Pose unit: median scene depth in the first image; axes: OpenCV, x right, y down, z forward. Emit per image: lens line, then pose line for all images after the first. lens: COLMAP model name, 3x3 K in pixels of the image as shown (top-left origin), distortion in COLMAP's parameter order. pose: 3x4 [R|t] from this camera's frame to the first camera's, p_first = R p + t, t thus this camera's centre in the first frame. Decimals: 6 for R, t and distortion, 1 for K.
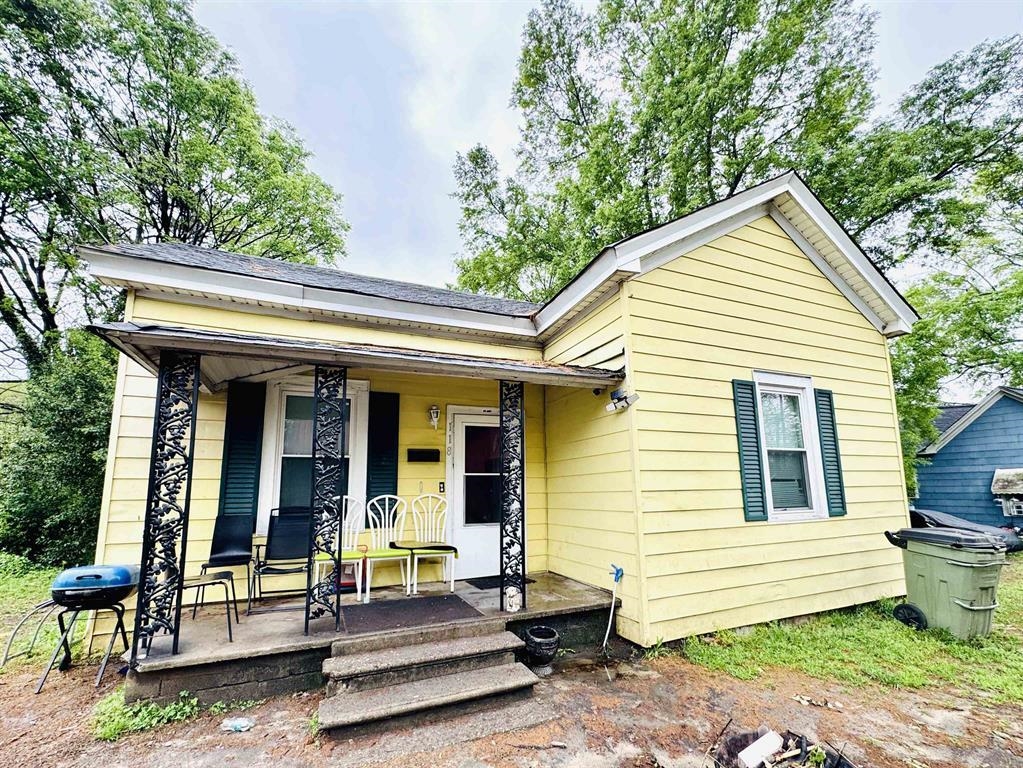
lens RADIAL K [[491.2, 0, 516.9], [0, 491.2, 416.4], [0, 0, 1]] dist [-0.001213, -0.000309]
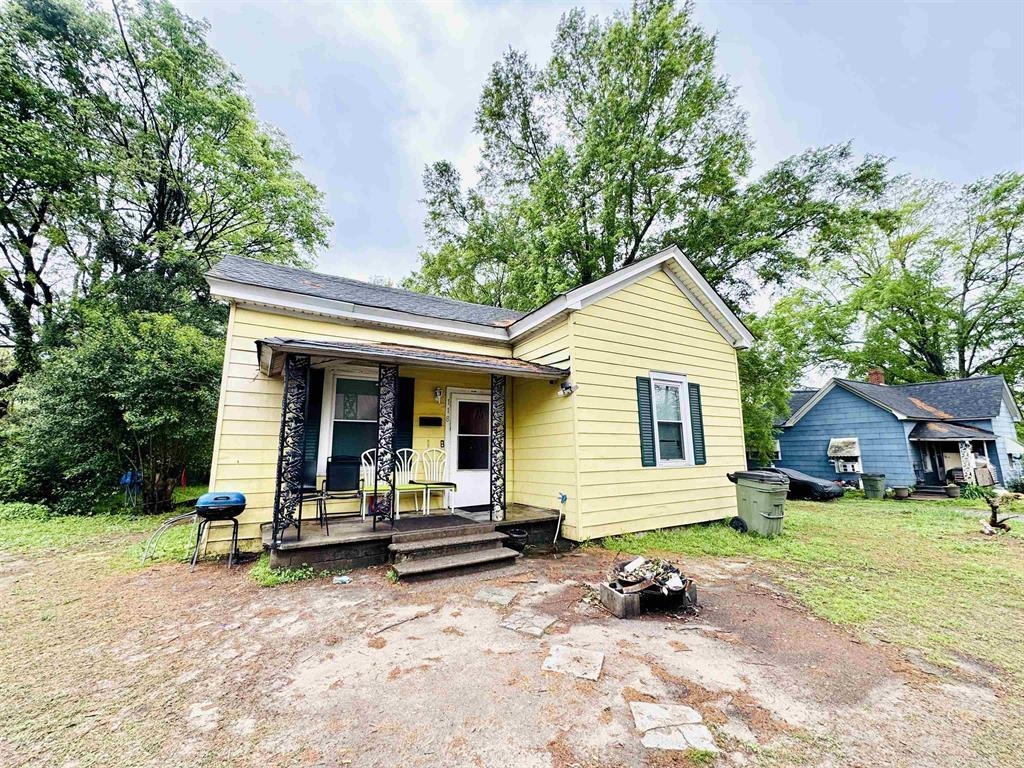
lens RADIAL K [[409.9, 0, 512.0], [0, 409.9, 384.0], [0, 0, 1]] dist [0.001248, 0.000371]
pose [[0.995442, 0.024003, 0.092302, -0.075239], [-0.022511, 0.999599, -0.017167, -0.018052], [-0.092677, 0.015011, 0.995583, -0.256987]]
